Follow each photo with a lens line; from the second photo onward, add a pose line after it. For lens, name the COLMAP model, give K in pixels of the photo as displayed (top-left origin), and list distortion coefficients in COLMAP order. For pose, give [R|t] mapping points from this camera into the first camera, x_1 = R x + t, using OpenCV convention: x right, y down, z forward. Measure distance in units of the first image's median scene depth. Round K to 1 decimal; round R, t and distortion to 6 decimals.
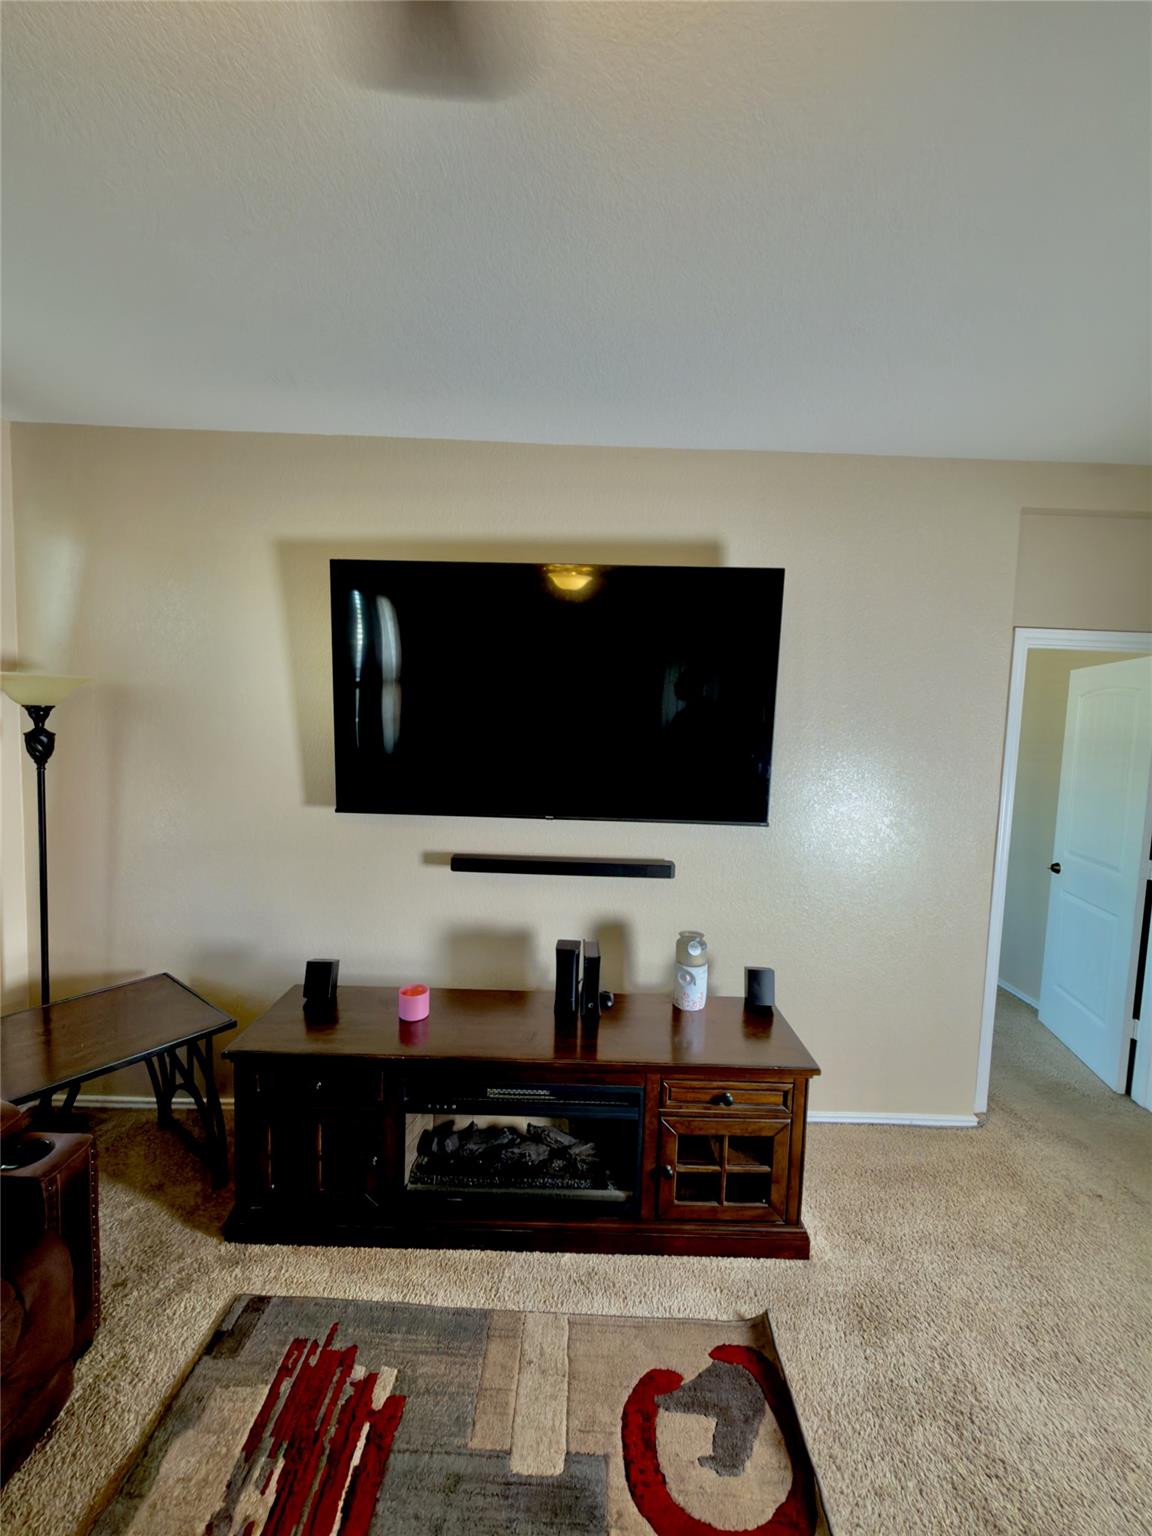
lens RADIAL K [[615.6, 0, 574.4], [0, 615.6, 776.4], [0, 0, 1]] dist [0.009581, 0.000201]
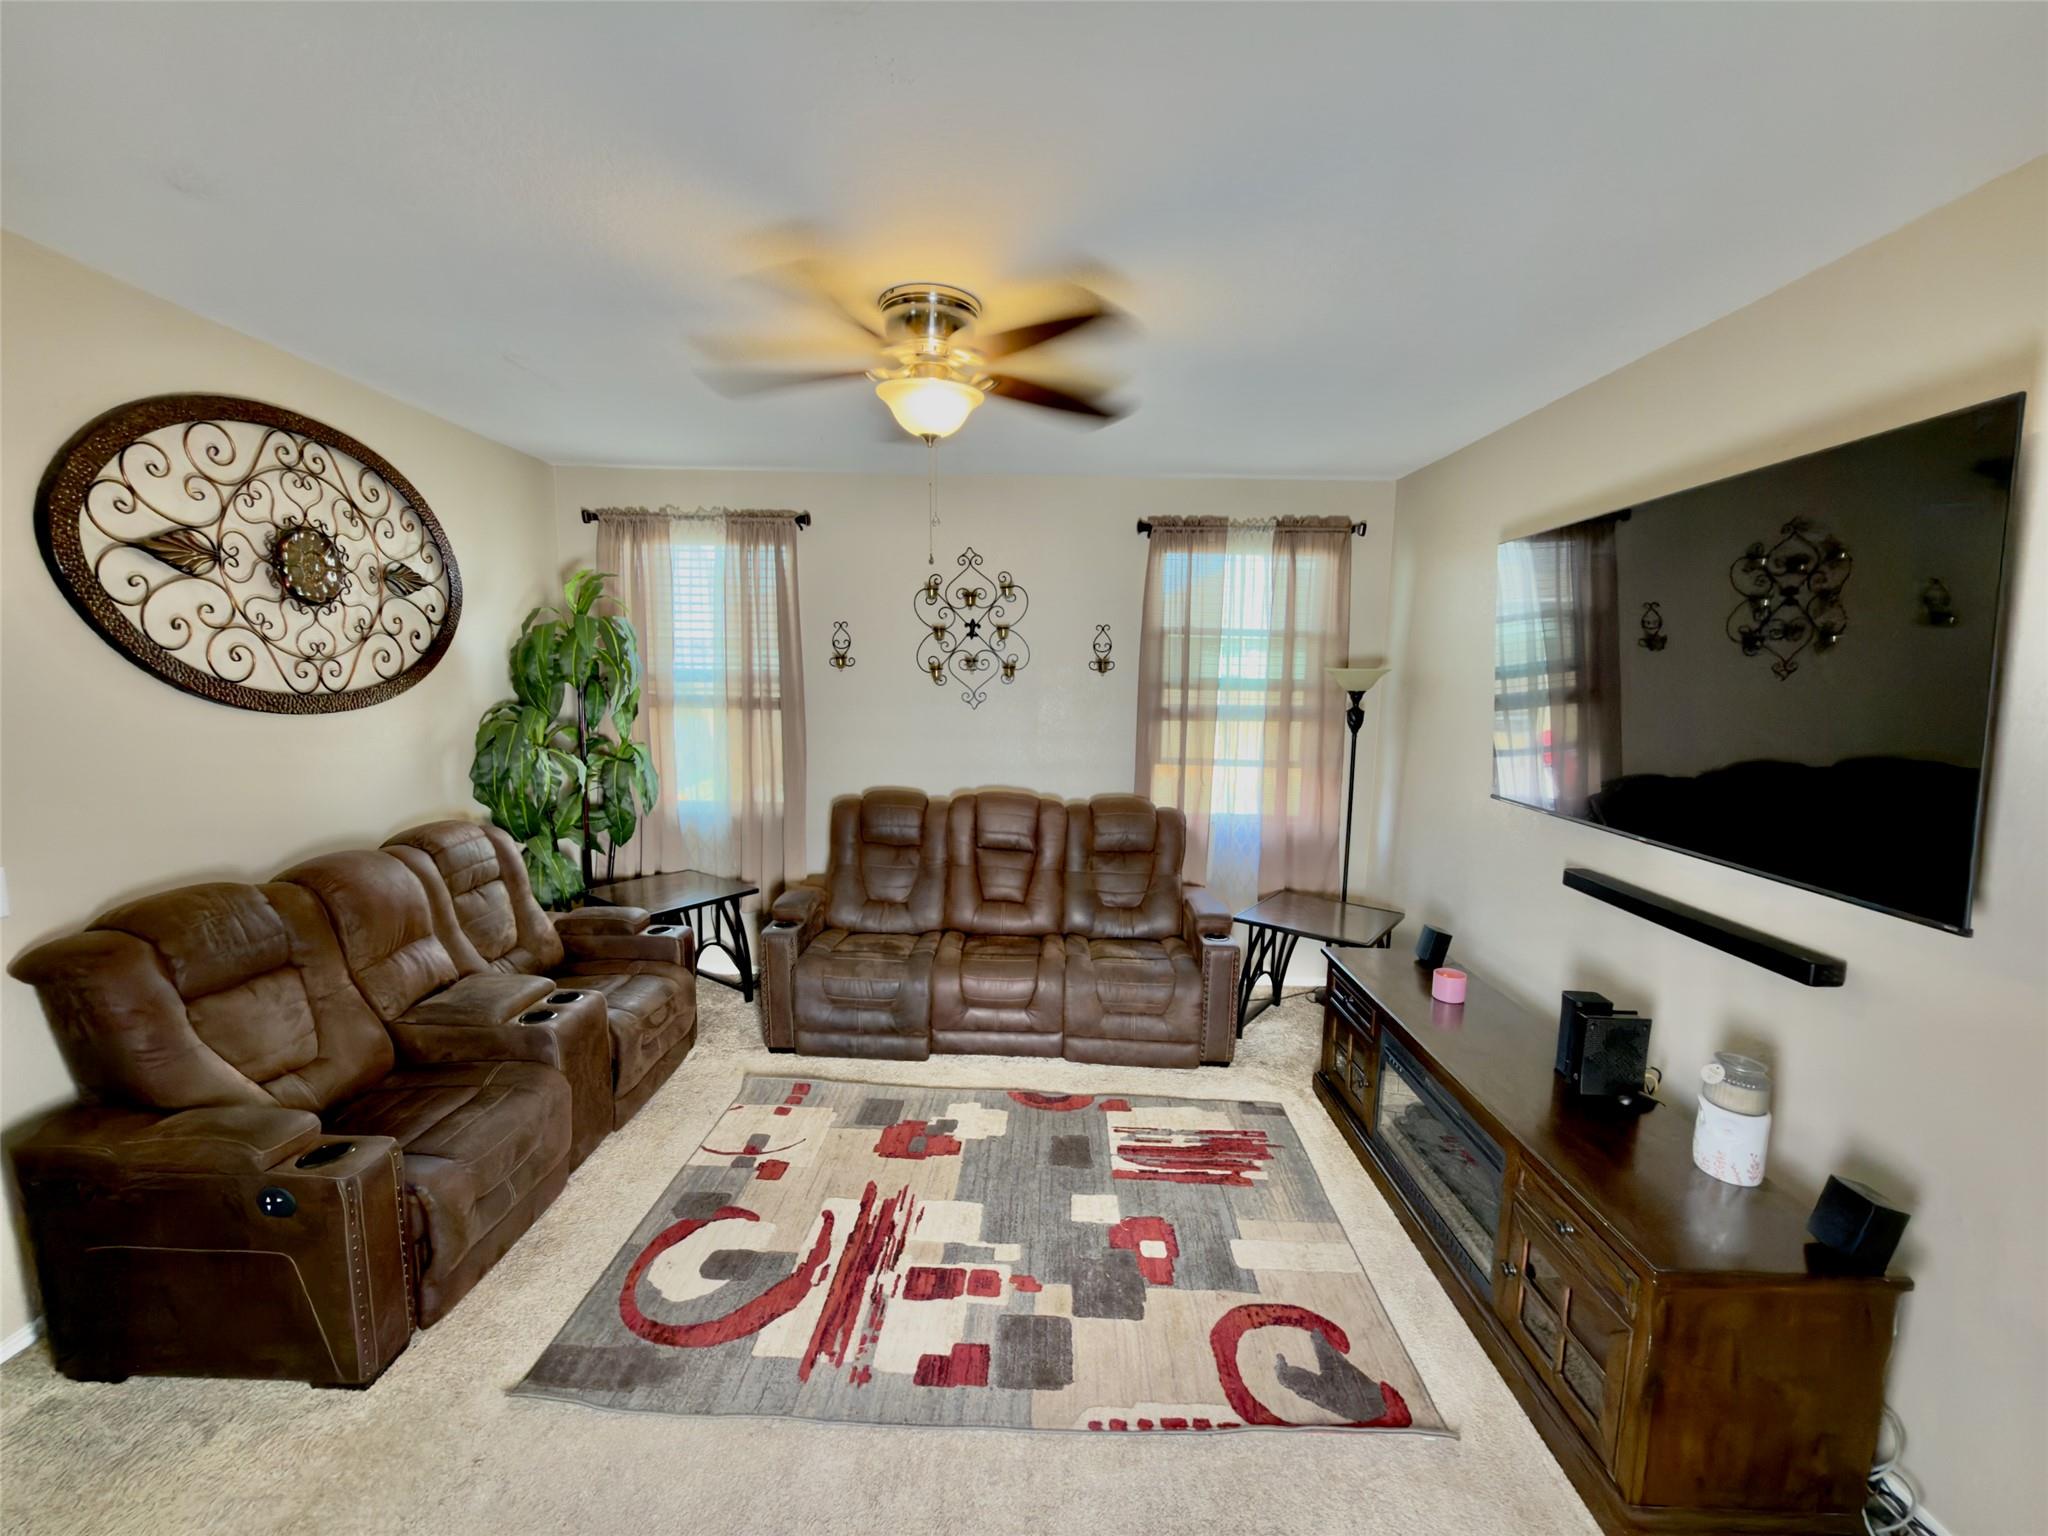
lens RADIAL K [[820.8, 0, 1029.6], [0, 820.8, 764.0], [0, 0, 1]] dist [0.009581, 0.000201]
pose [[-0.003915, 0.089738, -0.995958, 1.011864], [-0.094211, 0.991502, 0.089706, -0.047371], [0.995545, 0.094181, 0.004573, 0.267832]]
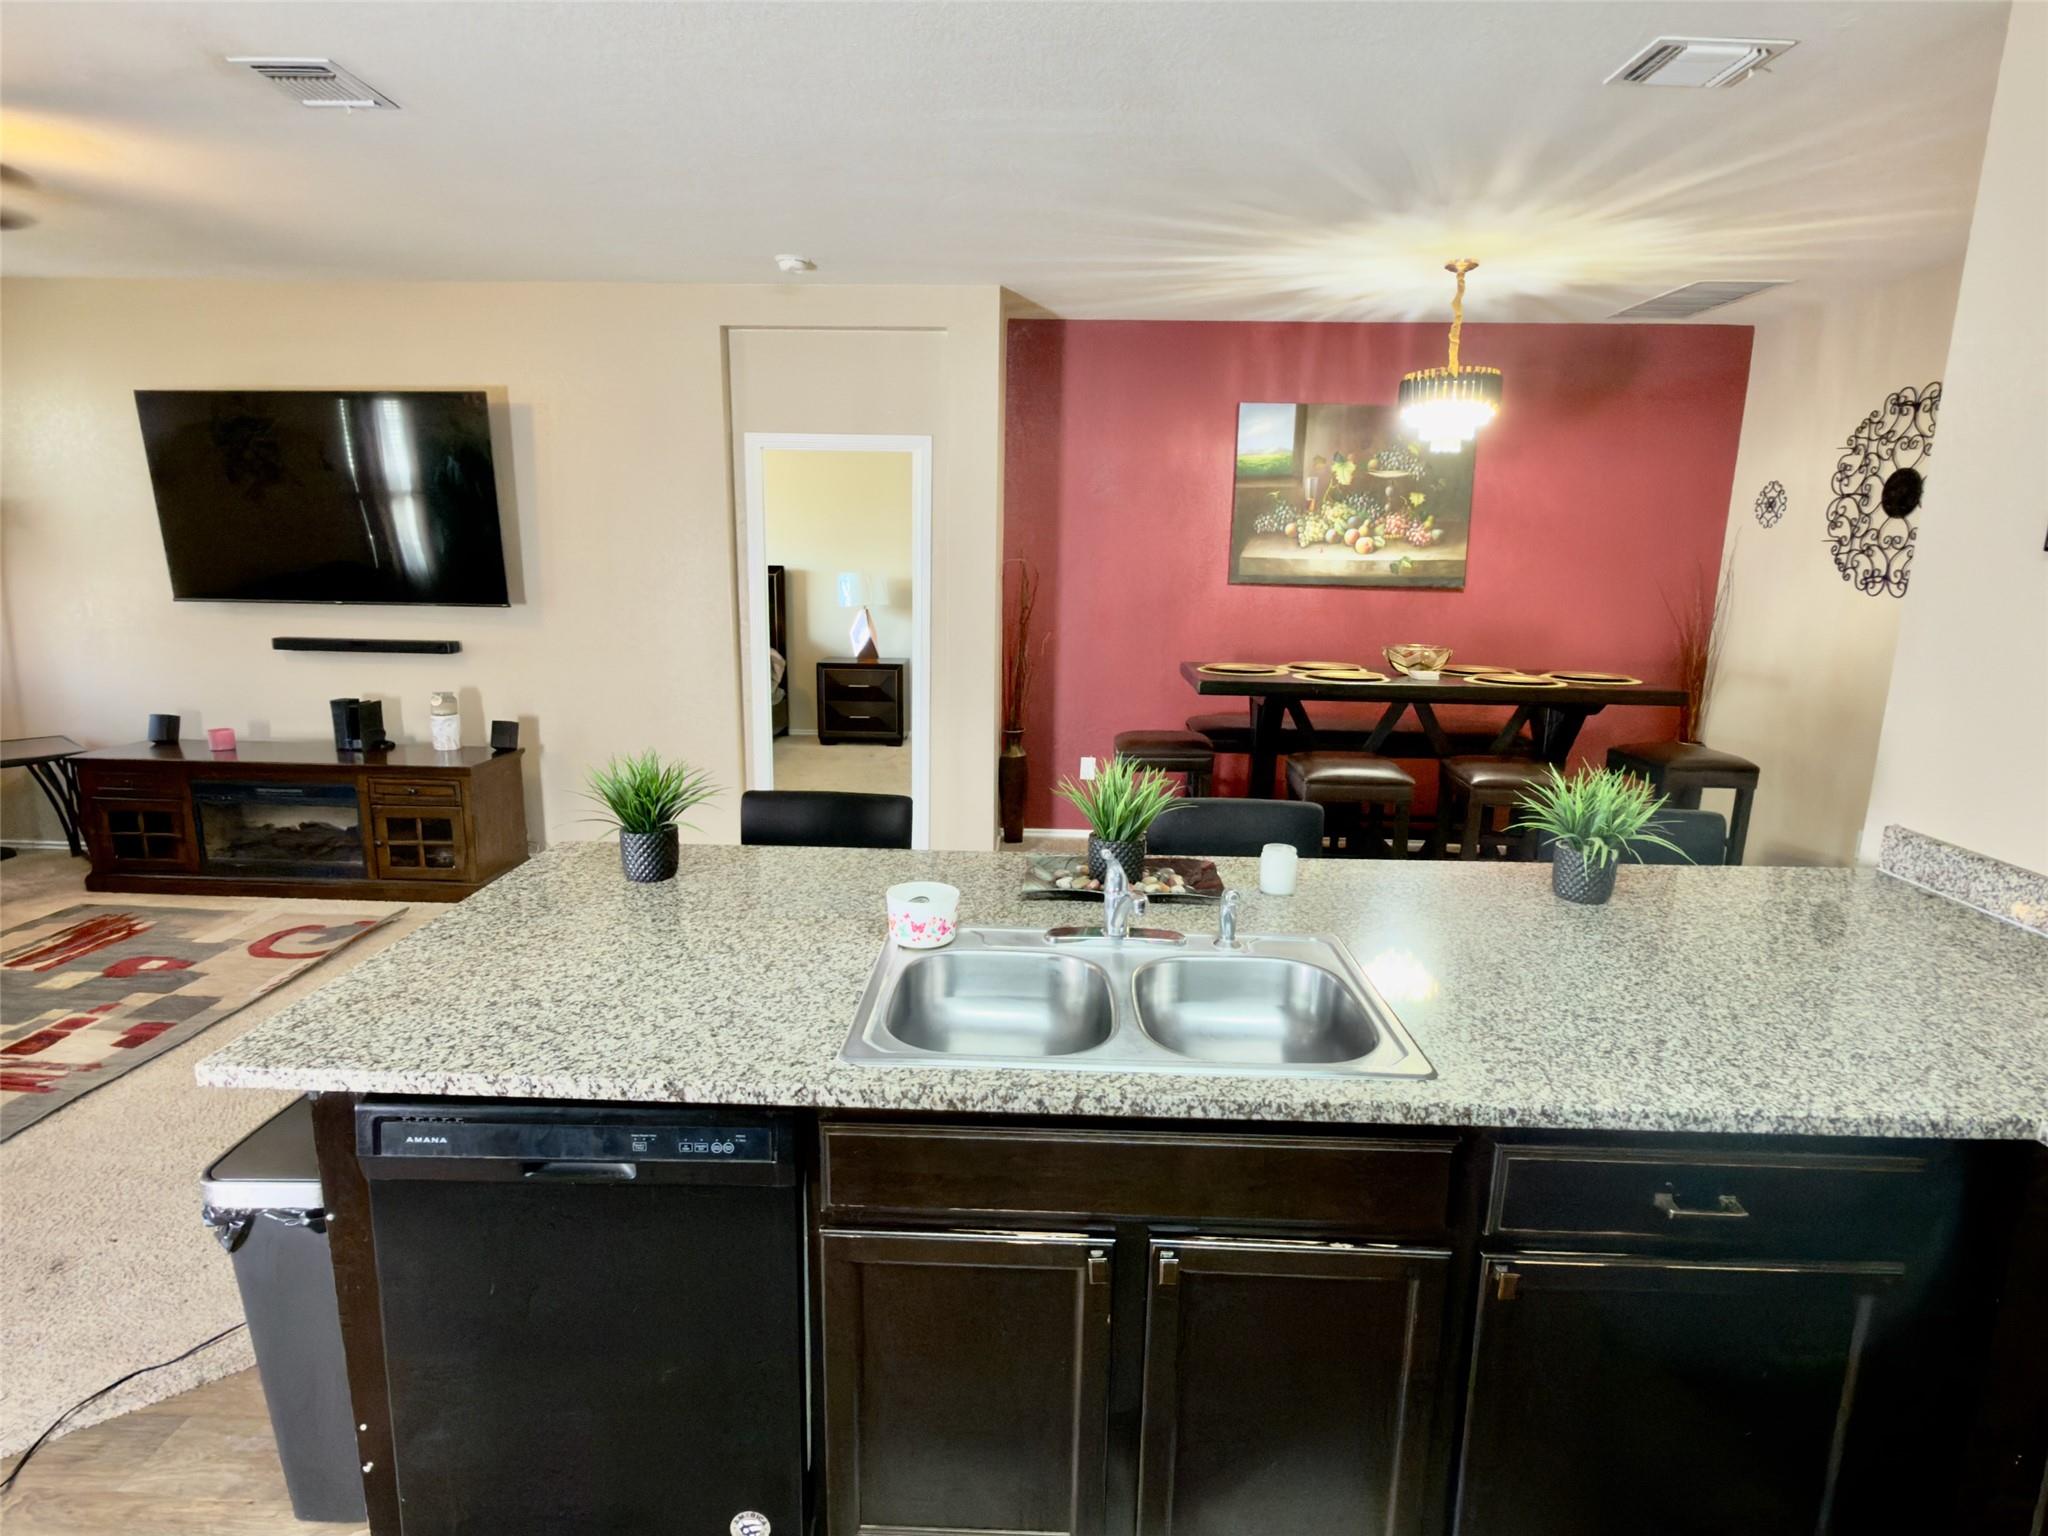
lens RADIAL K [[1075.1, 0, 1031.8], [0, 1075.1, 768.7], [0, 0, 1]] dist [-0.017720, -0.000855]
pose [[0.999812, -0.004965, -0.018724, 1.465220], [0.007238, 0.992340, 0.123326, 0.153660], [0.017968, -0.123438, 0.992190, -1.192319]]
